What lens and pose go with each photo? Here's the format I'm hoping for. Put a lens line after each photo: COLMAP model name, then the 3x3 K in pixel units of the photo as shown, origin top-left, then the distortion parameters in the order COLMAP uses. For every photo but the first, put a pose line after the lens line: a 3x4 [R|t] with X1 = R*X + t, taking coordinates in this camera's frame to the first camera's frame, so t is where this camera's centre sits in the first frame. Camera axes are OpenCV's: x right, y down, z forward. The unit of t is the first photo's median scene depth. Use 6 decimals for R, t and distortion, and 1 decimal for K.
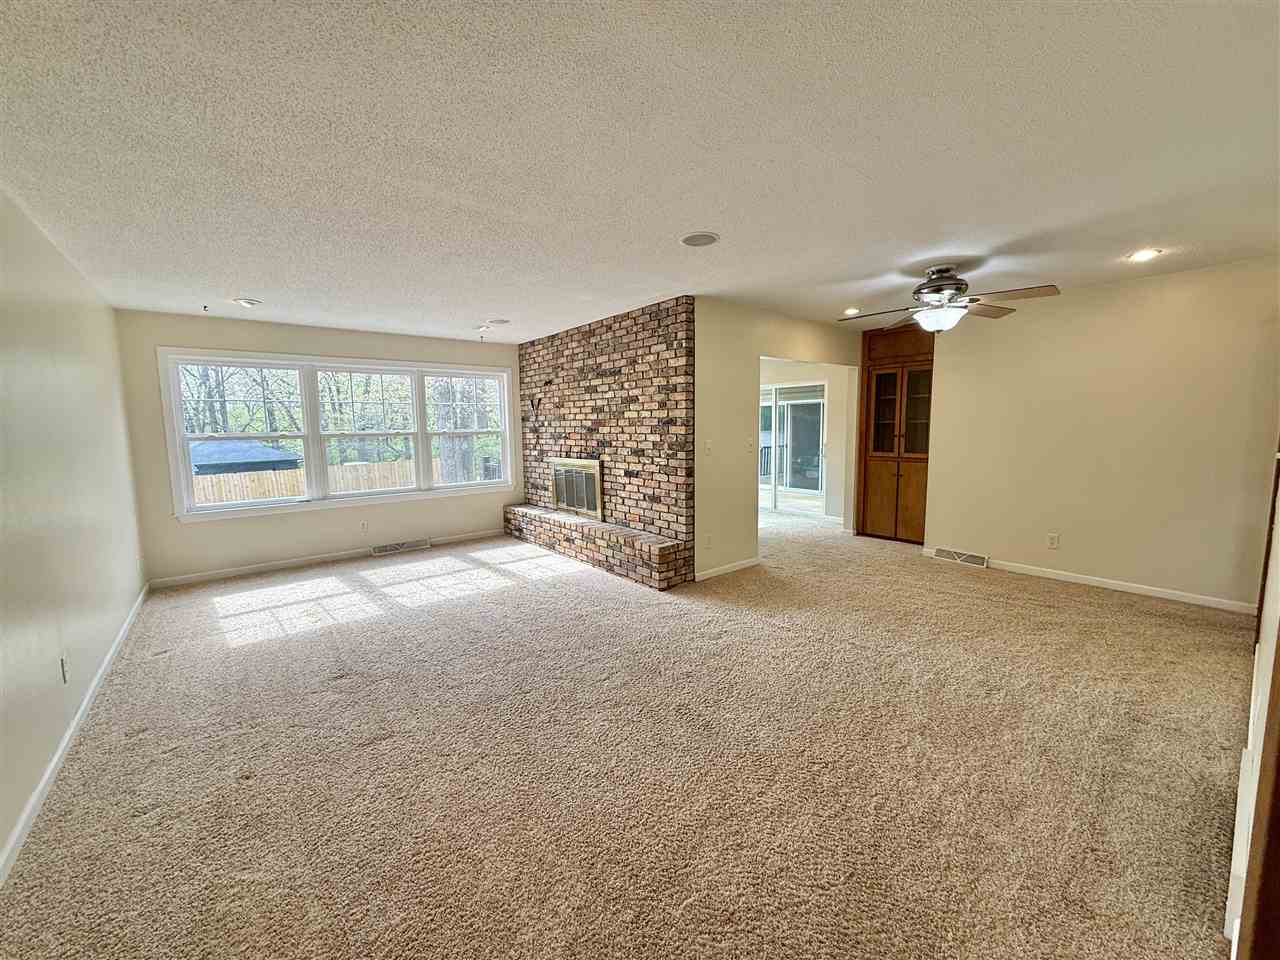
lens RADIAL K [[510.2, 0, 634.1], [0, 510.2, 475.5], [0, 0, 1]] dist [-0.000071, -0.000560]
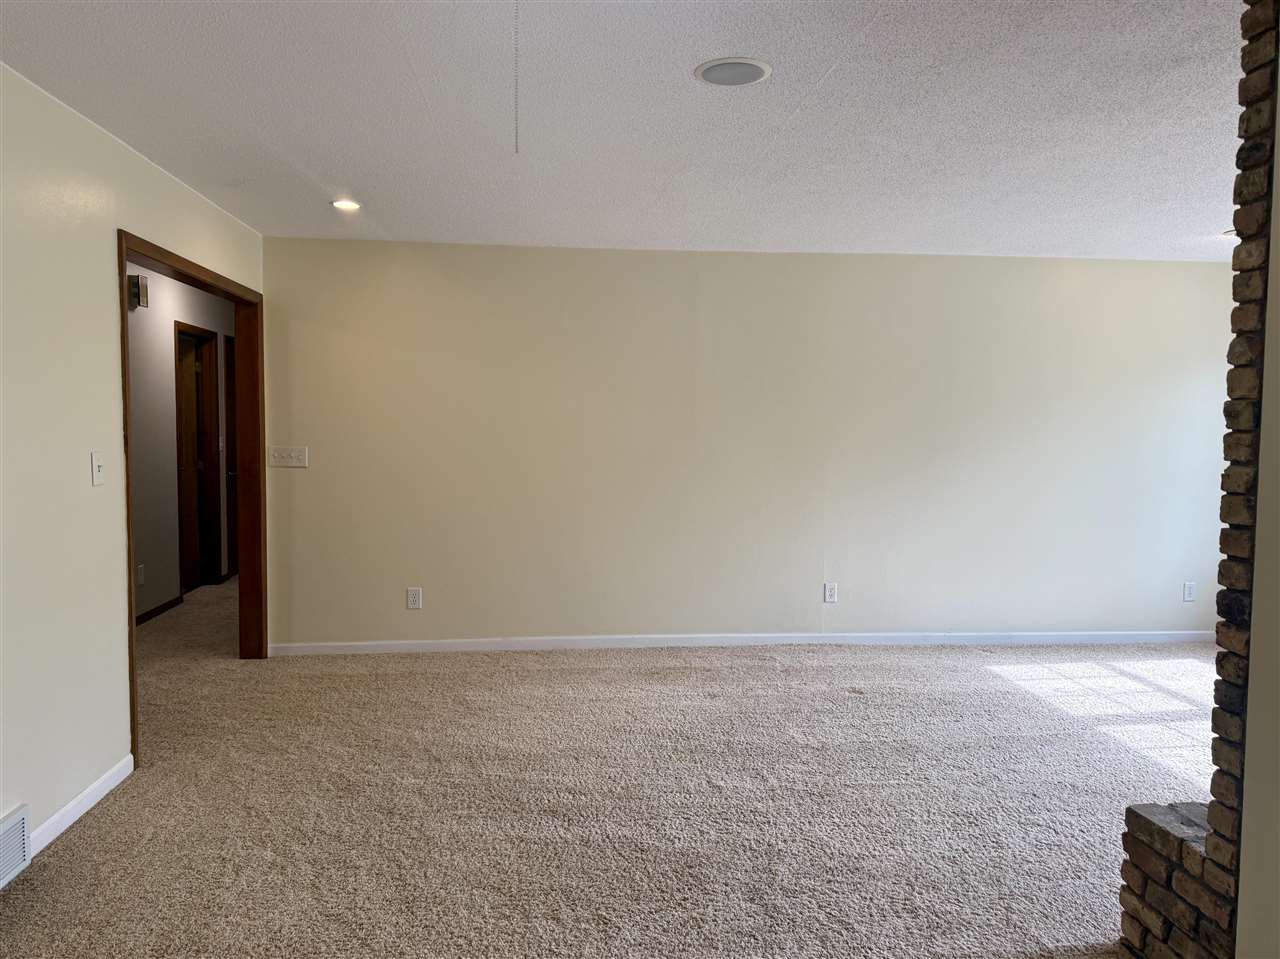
lens RADIAL K [[899.6, 0, 640.3], [0, 899.6, 477.7], [0, 0, 1]] dist [0.035192, -0.039981]
pose [[-0.539787, 0.052834, -0.840142, 0.639414], [-0.088036, 0.989013, 0.118759, -0.097579], [0.837185, 0.138067, -0.529205, 0.946940]]
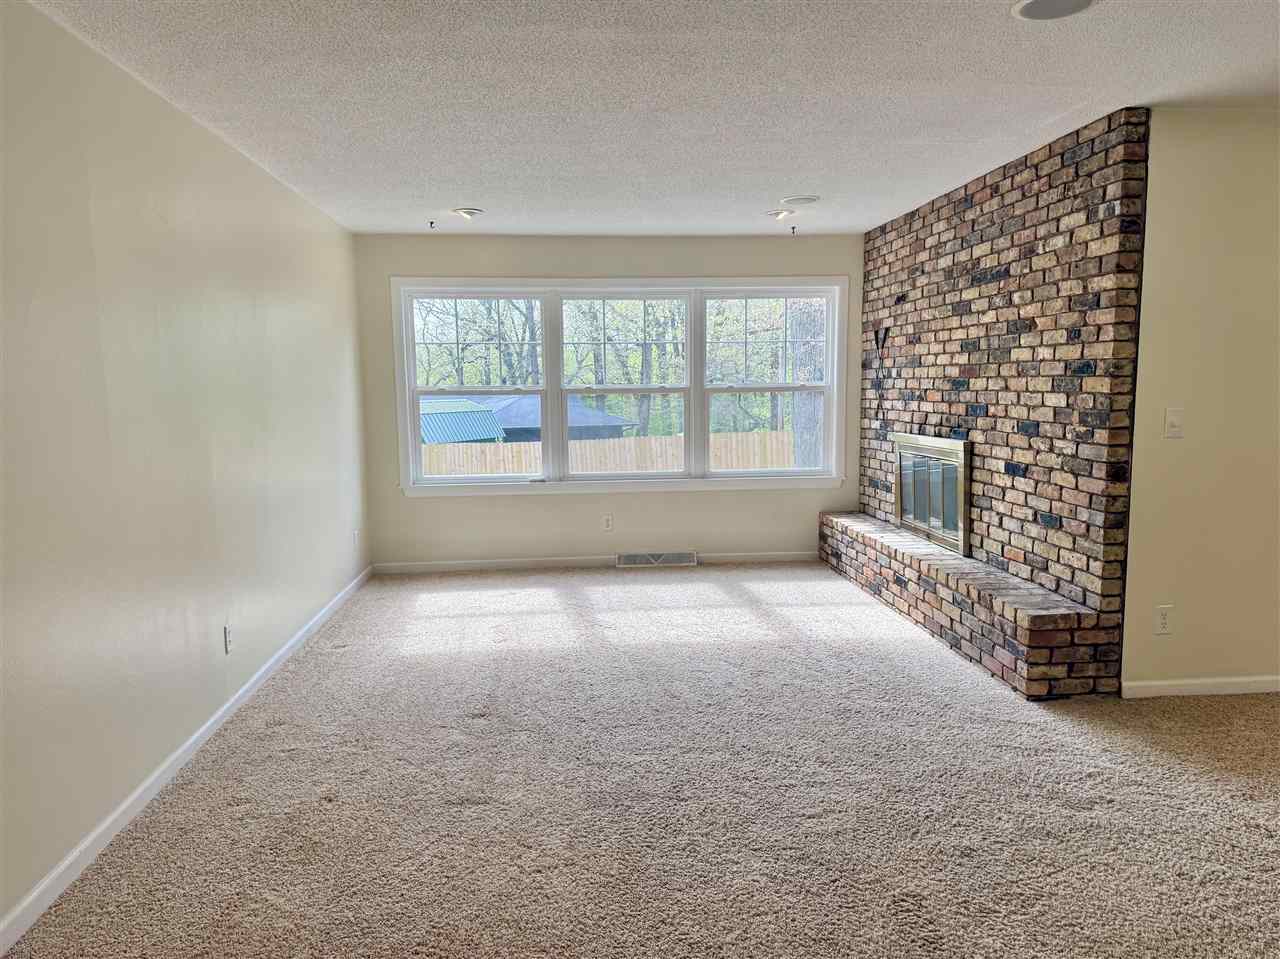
lens RADIAL K [[899.6, 0, 634.8], [0, 899.6, 479.4], [0, 0, 1]] dist [0.035192, -0.039981]
pose [[0.828930, 0.065507, -0.555503, 0.200290], [-0.056149, 0.997847, 0.033884, -0.002693], [0.556526, 0.003103, 0.830824, 0.022814]]
